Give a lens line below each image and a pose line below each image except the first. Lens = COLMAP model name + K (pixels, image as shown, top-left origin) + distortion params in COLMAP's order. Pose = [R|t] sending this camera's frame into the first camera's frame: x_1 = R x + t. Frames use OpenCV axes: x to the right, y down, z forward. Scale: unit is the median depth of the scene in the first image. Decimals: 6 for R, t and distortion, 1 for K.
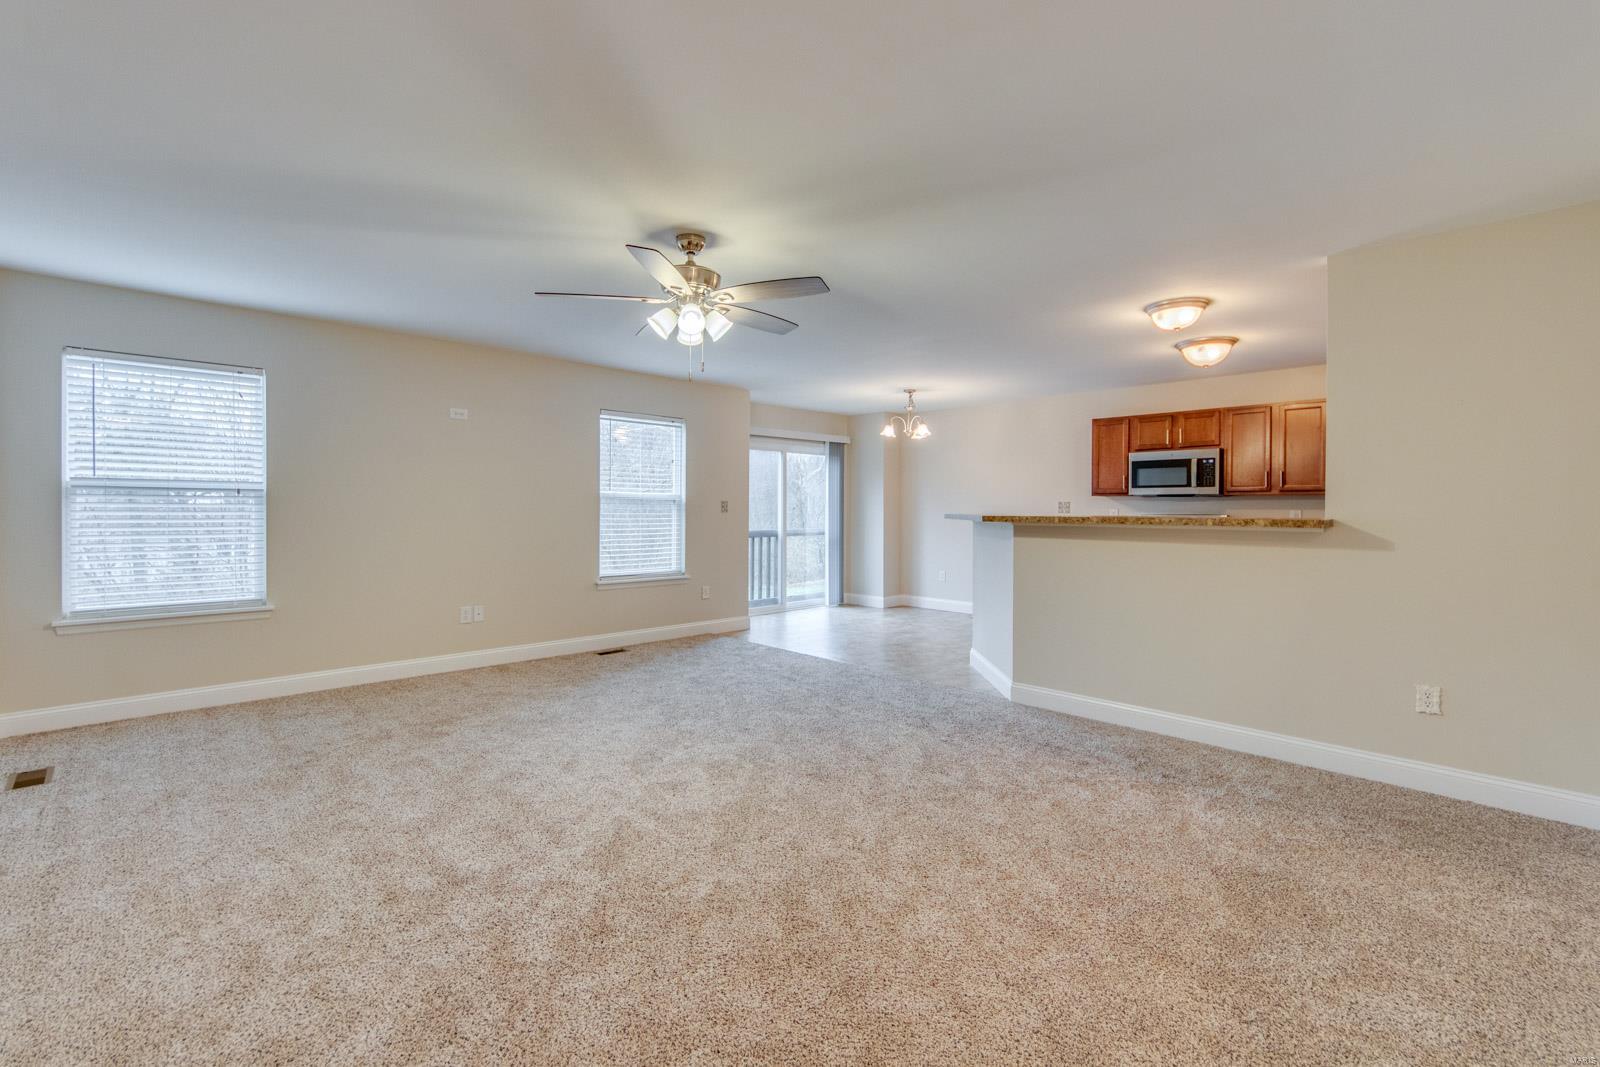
lens RADIAL K [[702.1, 0, 811.7], [0, 702.1, 526.6], [0, 0, 1]] dist [0.002271, -0.002998]
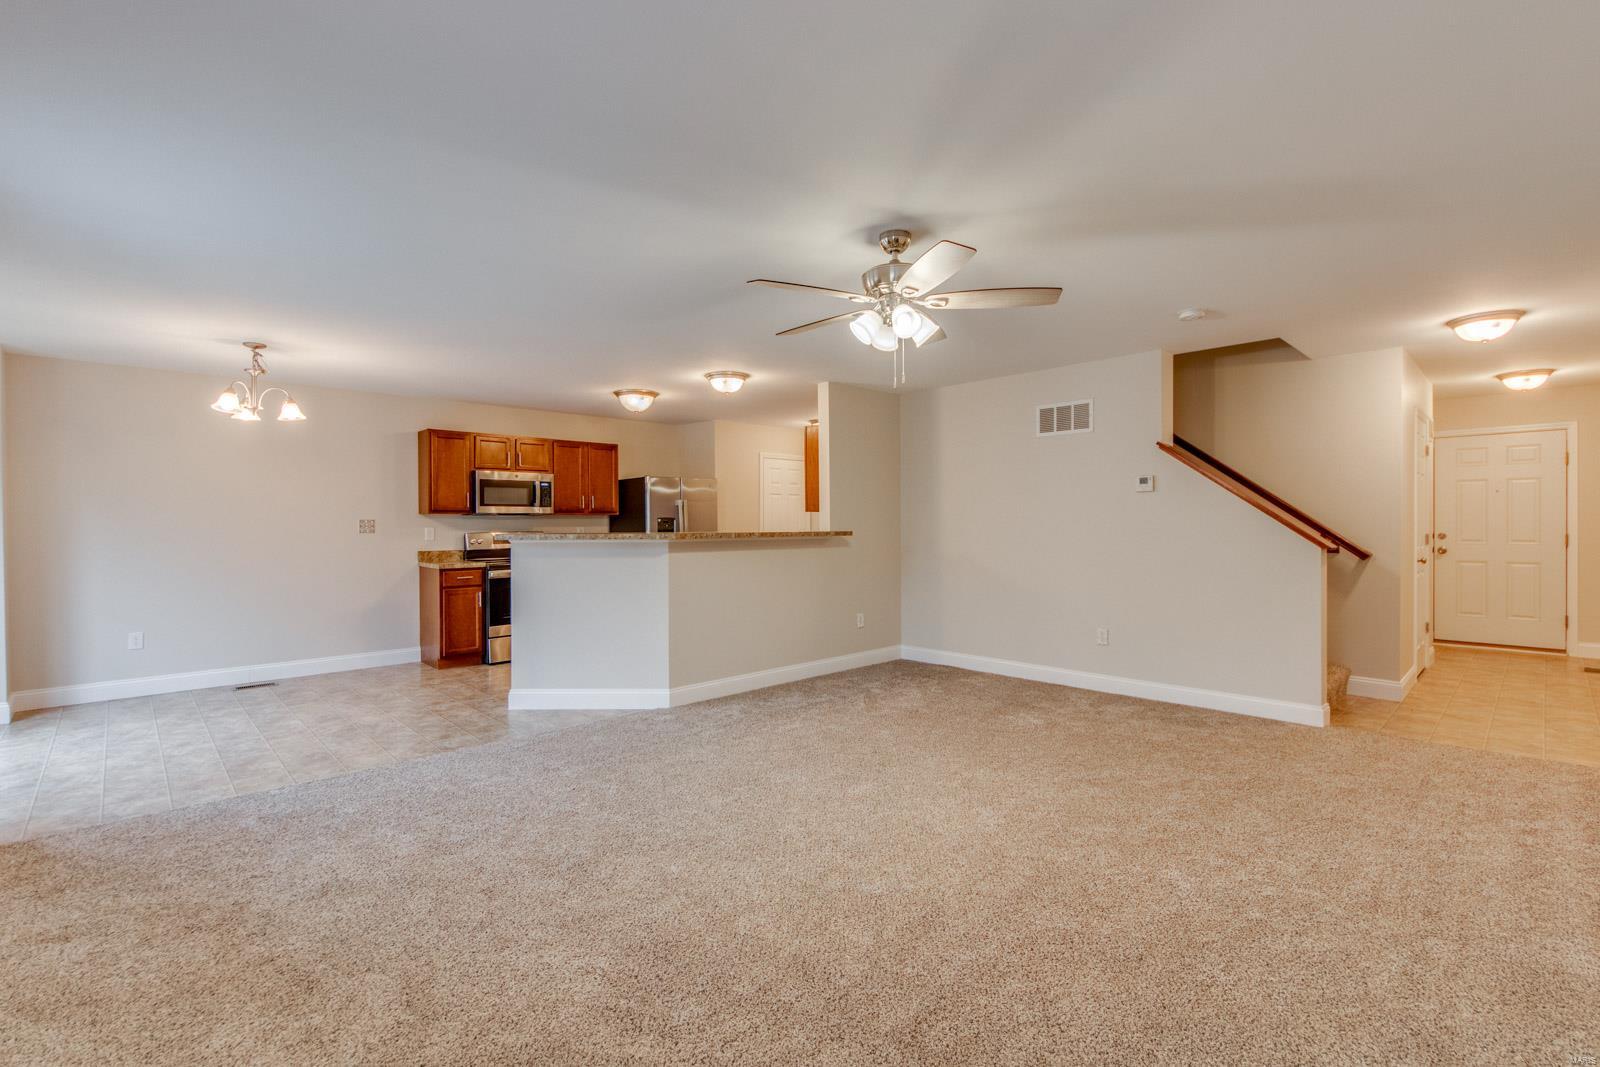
lens RADIAL K [[702.1, 0, 778.8], [0, 702.1, 536.8], [0, 0, 1]] dist [0.002271, -0.002998]
pose [[0.031642, -0.023538, 0.999222, -0.515063], [0.028387, 0.999341, 0.022642, -0.020817], [-0.999096, 0.027649, 0.032289, 0.530094]]
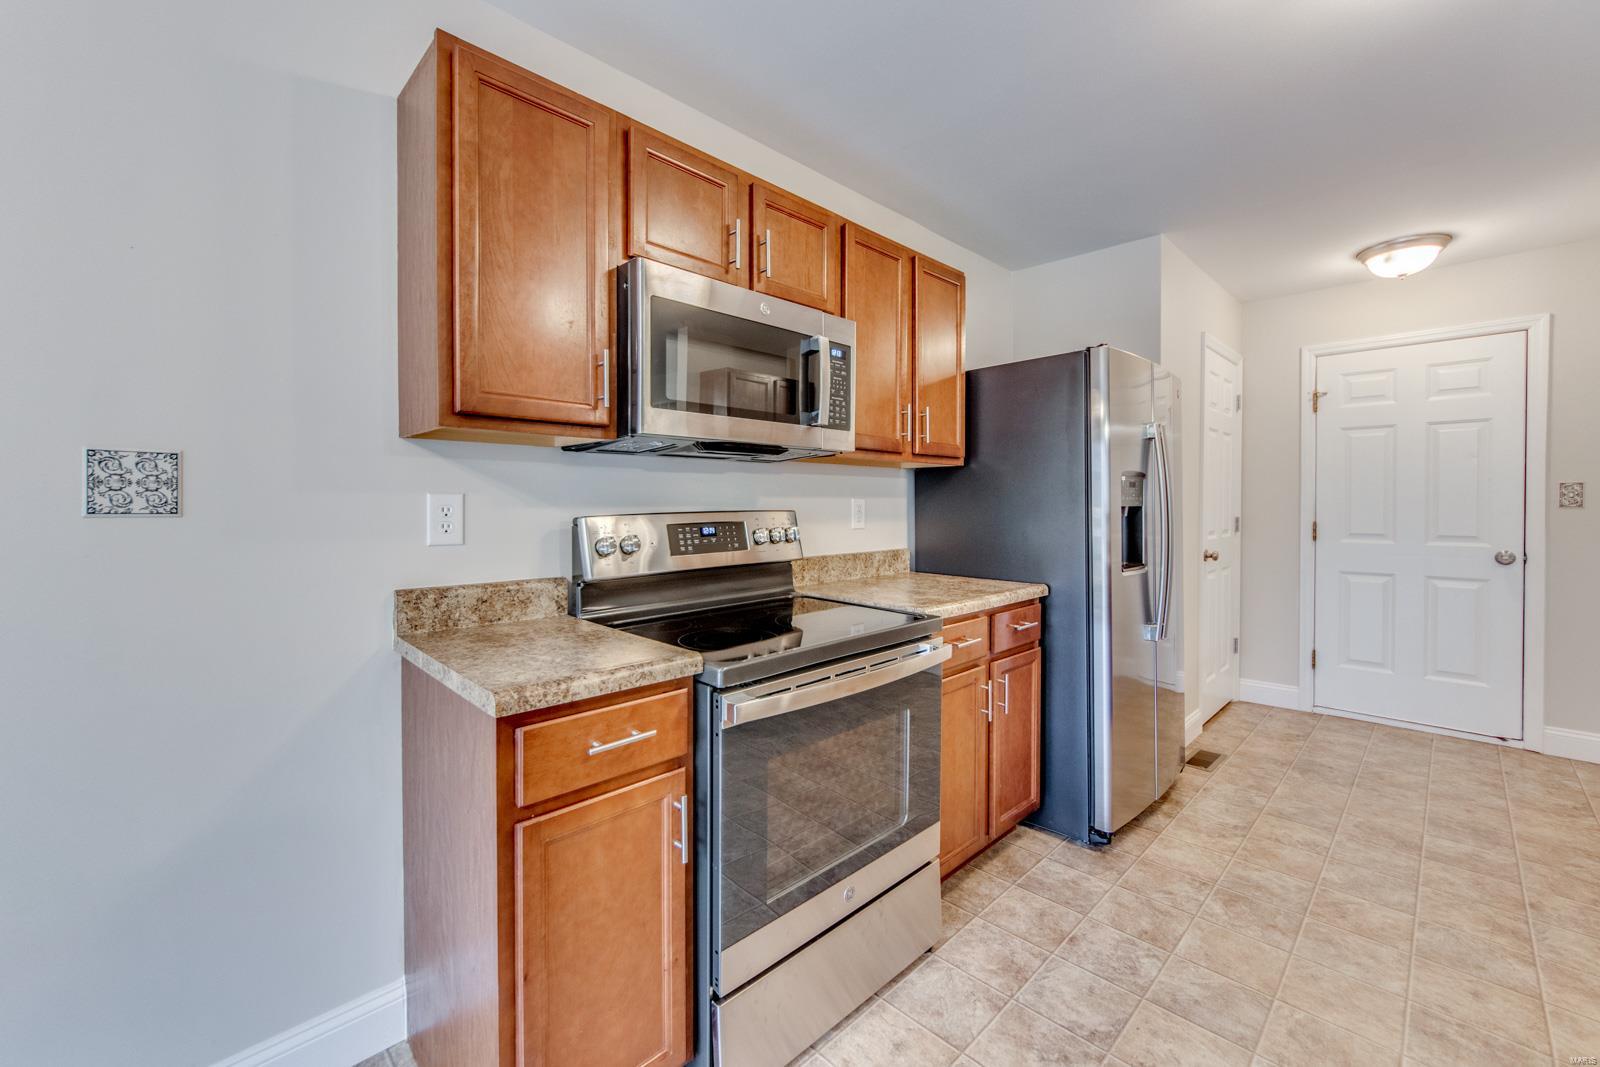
lens RADIAL K [[651.0, 0, 788.2], [0, 651.0, 517.0], [0, 0, 1]] dist [-0.003814, 0.000771]
pose [[0.005337, -0.024457, 0.999687, 0.220635], [0.024094, 0.999414, 0.024321, -0.019908], [-0.999695, 0.023956, 0.005923, 0.925819]]
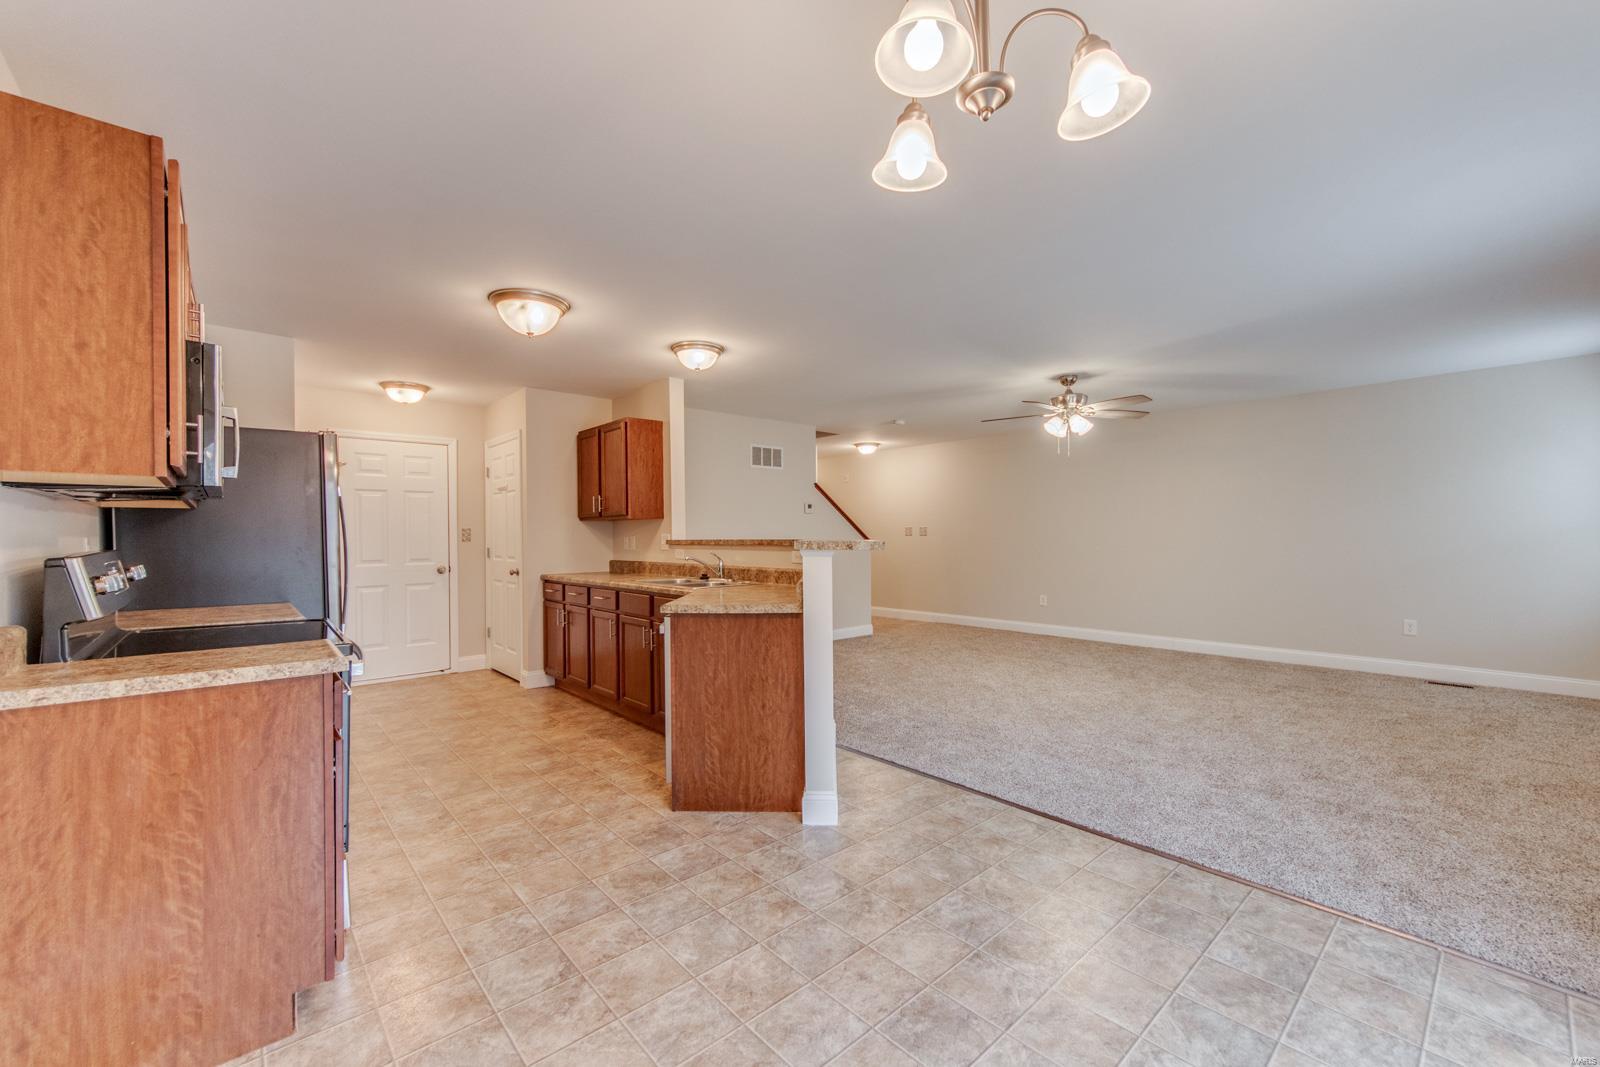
lens RADIAL K [[651.0, 0, 793.8], [0, 651.0, 536.1], [0, 0, 1]] dist [-0.003814, 0.000771]
pose [[-0.998428, 0.003534, 0.055930, 0.205353], [0.004865, 0.999708, 0.023666, -0.028499], [-0.055830, 0.023900, -0.998154, 1.252323]]
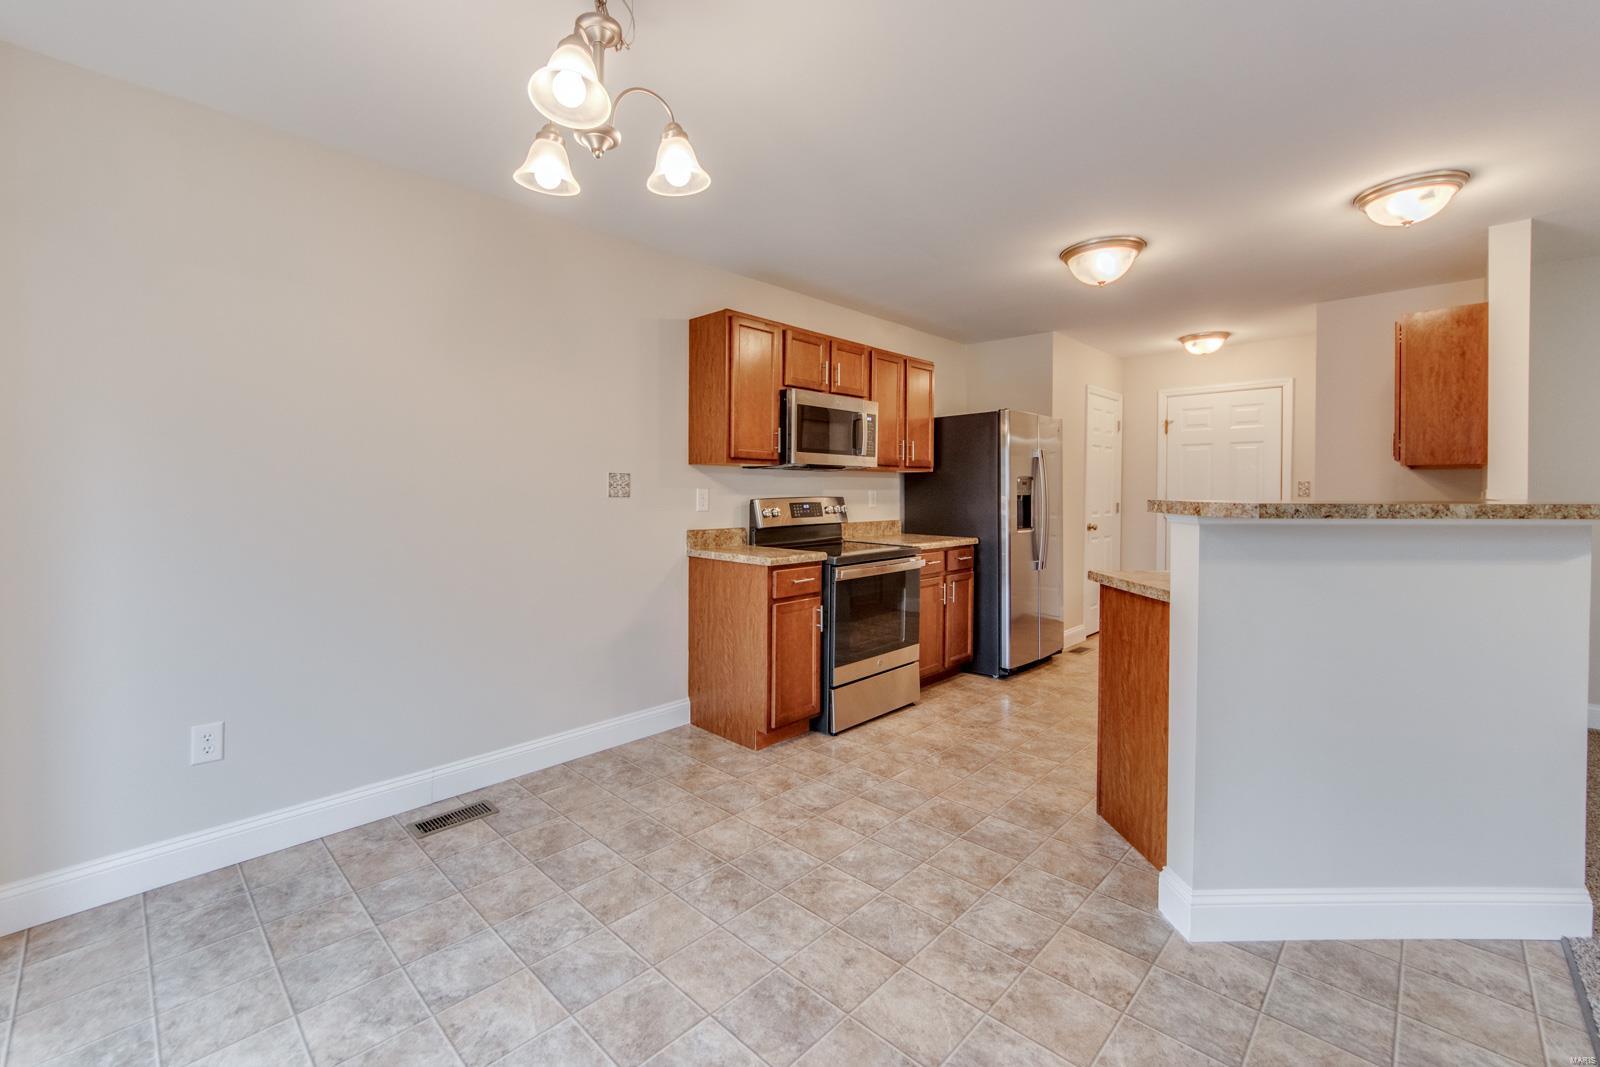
lens RADIAL K [[665.8, 0, 772.6], [0, 665.8, 505.6], [0, 0, 1]] dist [0.000633, -0.002055]
pose [[-0.006711, -0.024764, 0.999671, -0.083784], [0.020474, 0.999480, 0.024897, -0.023929], [-0.999768, 0.020634, -0.006200, 0.995287]]
